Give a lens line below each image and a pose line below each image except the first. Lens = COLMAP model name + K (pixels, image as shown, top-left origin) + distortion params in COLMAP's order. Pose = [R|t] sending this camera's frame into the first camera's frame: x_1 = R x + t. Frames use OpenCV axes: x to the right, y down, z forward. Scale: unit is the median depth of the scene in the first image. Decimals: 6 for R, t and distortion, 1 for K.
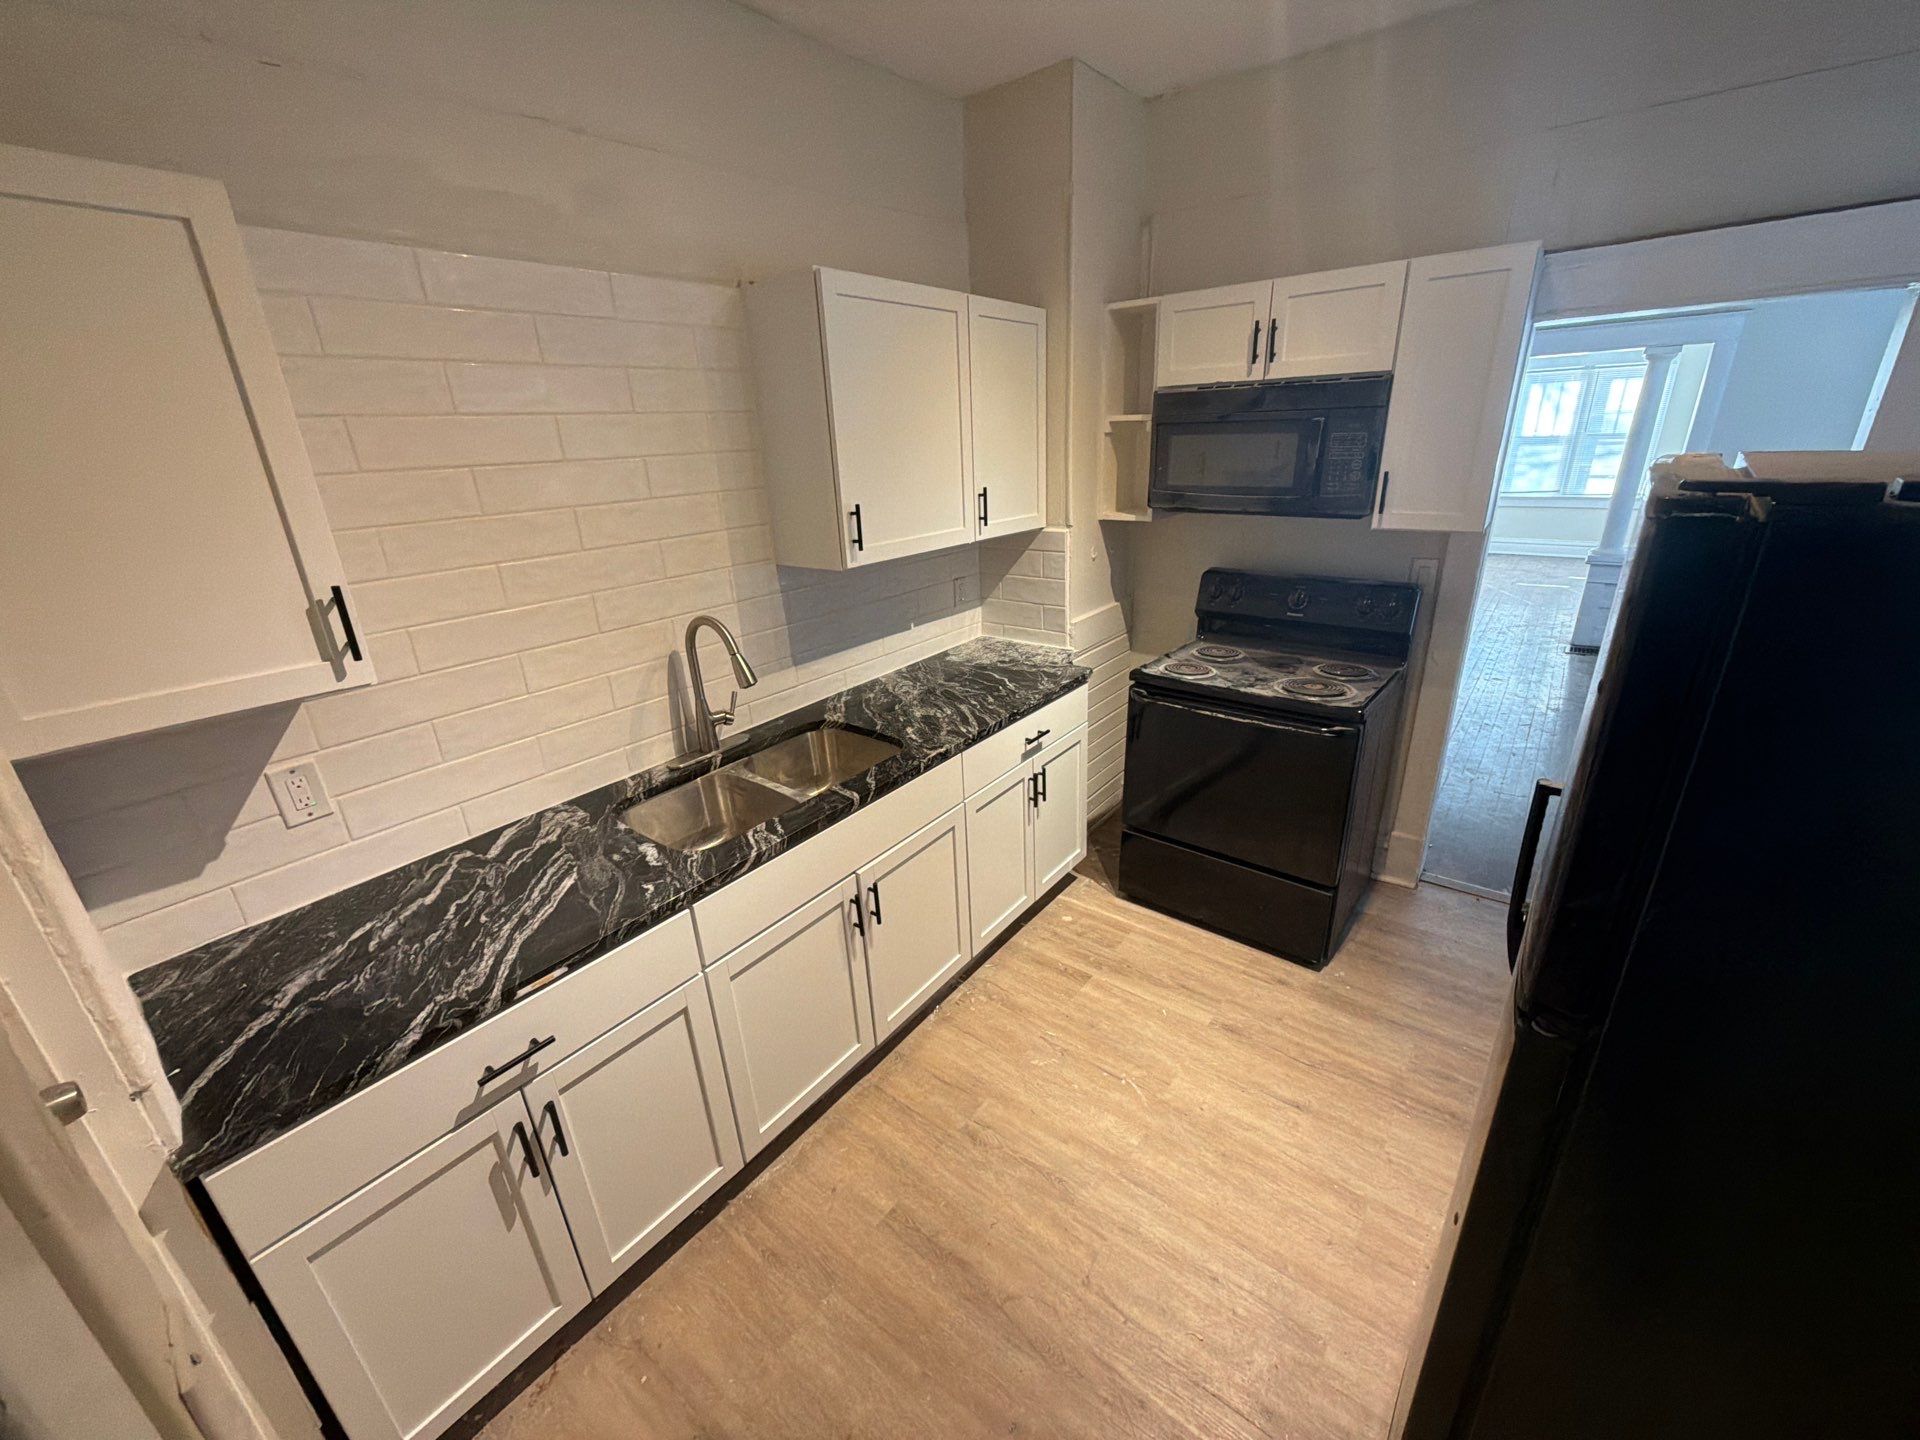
lens RADIAL K [[756.7, 0, 960.0], [0, 756.7, 720.0], [0, 0, 1]] dist [0.000259, -0.000330]
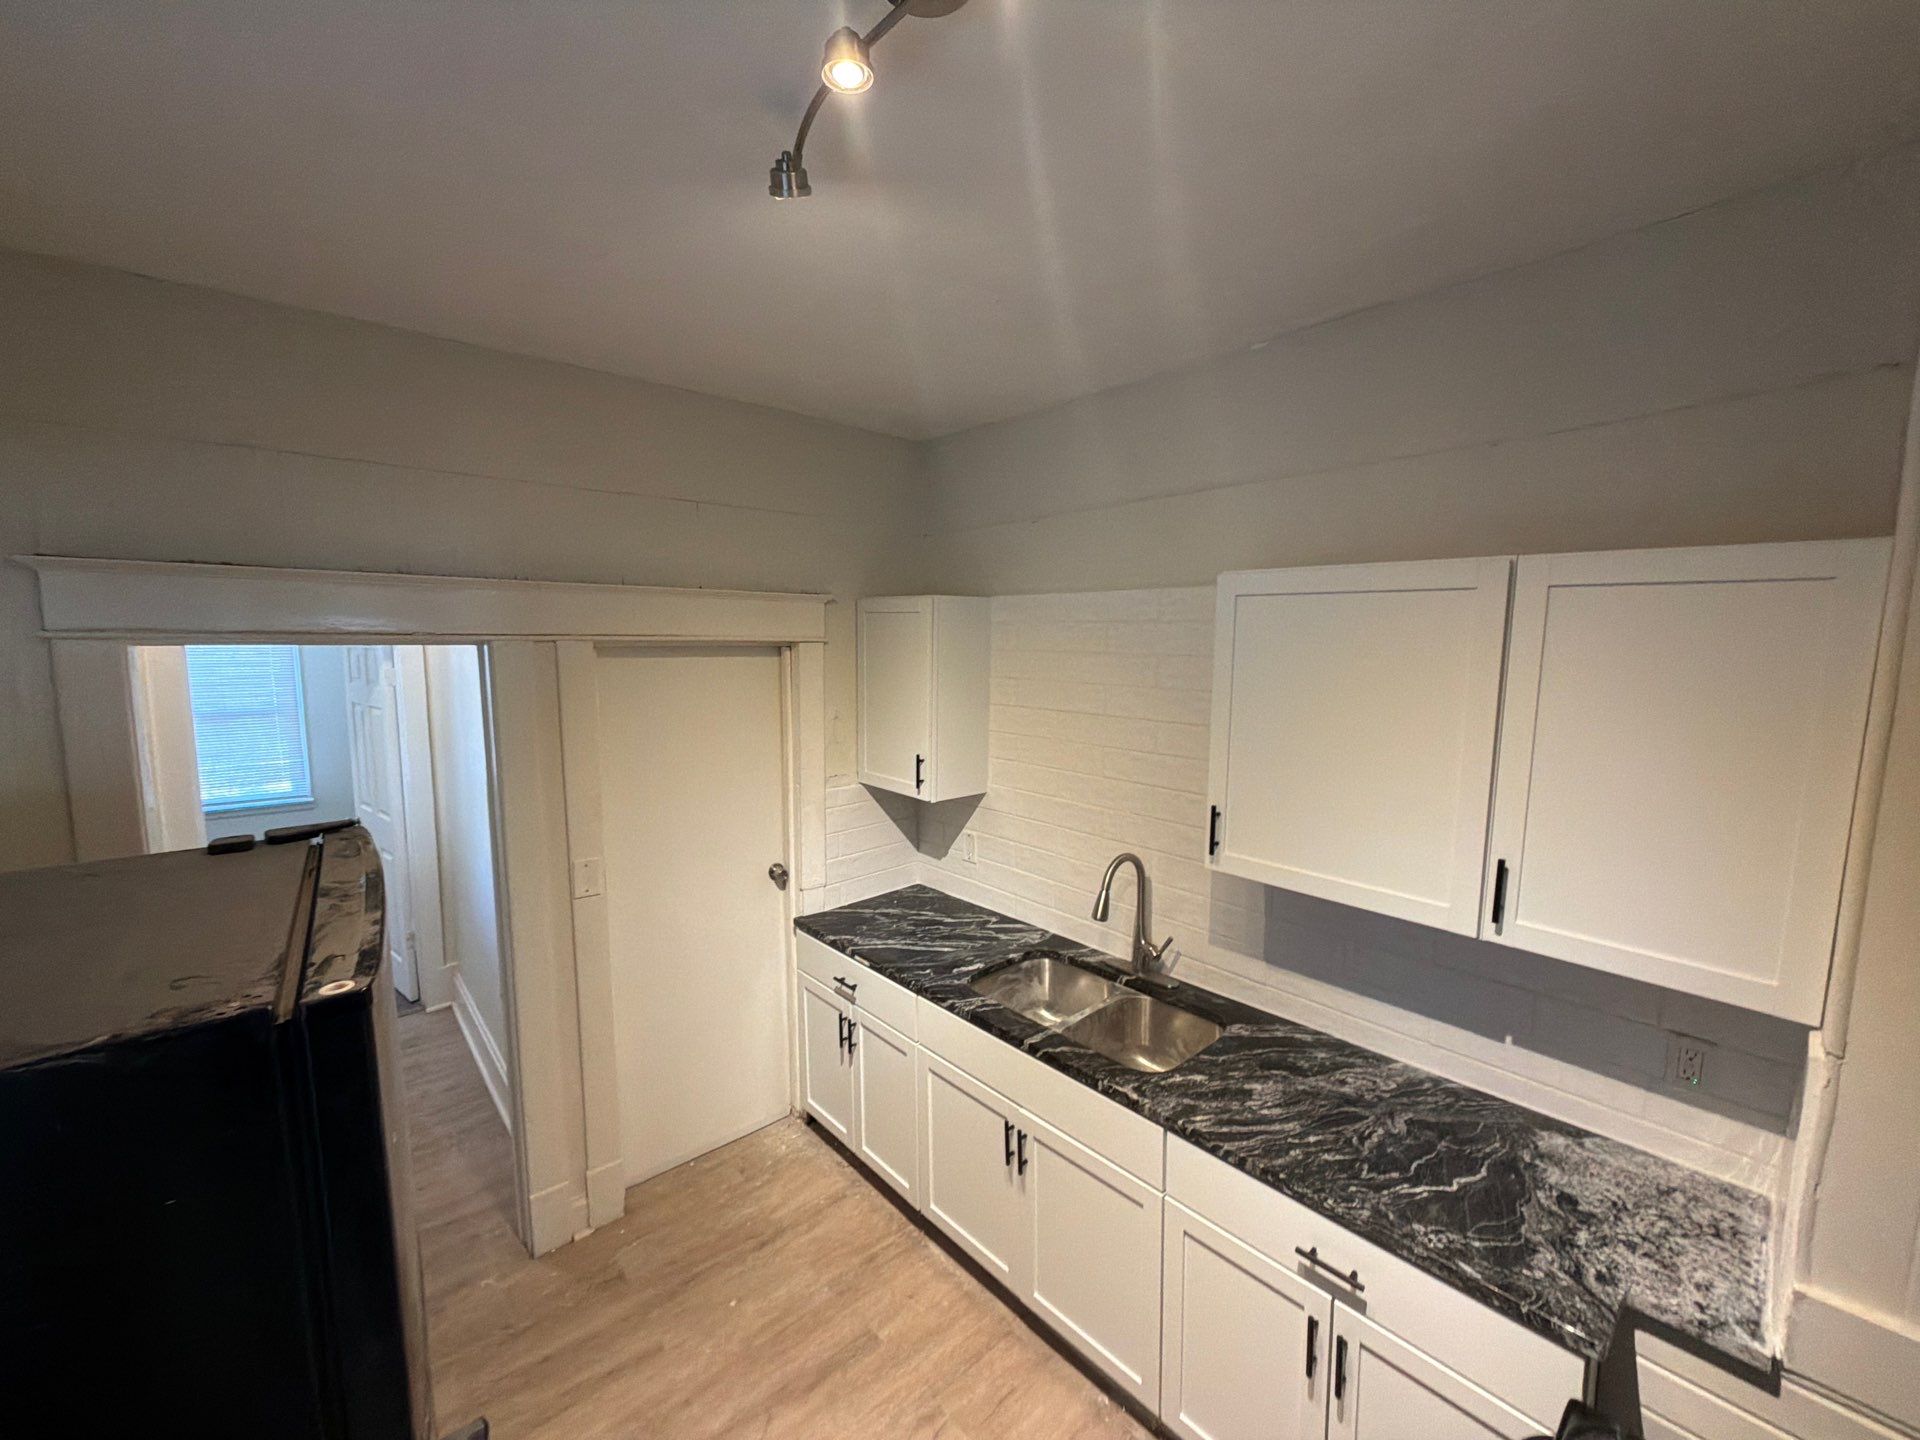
lens RADIAL K [[756.7, 0, 960.0], [0, 756.7, 720.0], [0, 0, 1]] dist [0.000259, -0.000330]
pose [[-0.168757, 0.154567, -0.973463, 0.806790], [-0.347193, 0.915007, 0.205474, -0.474119], [0.922485, 0.372654, -0.100750, 0.795746]]
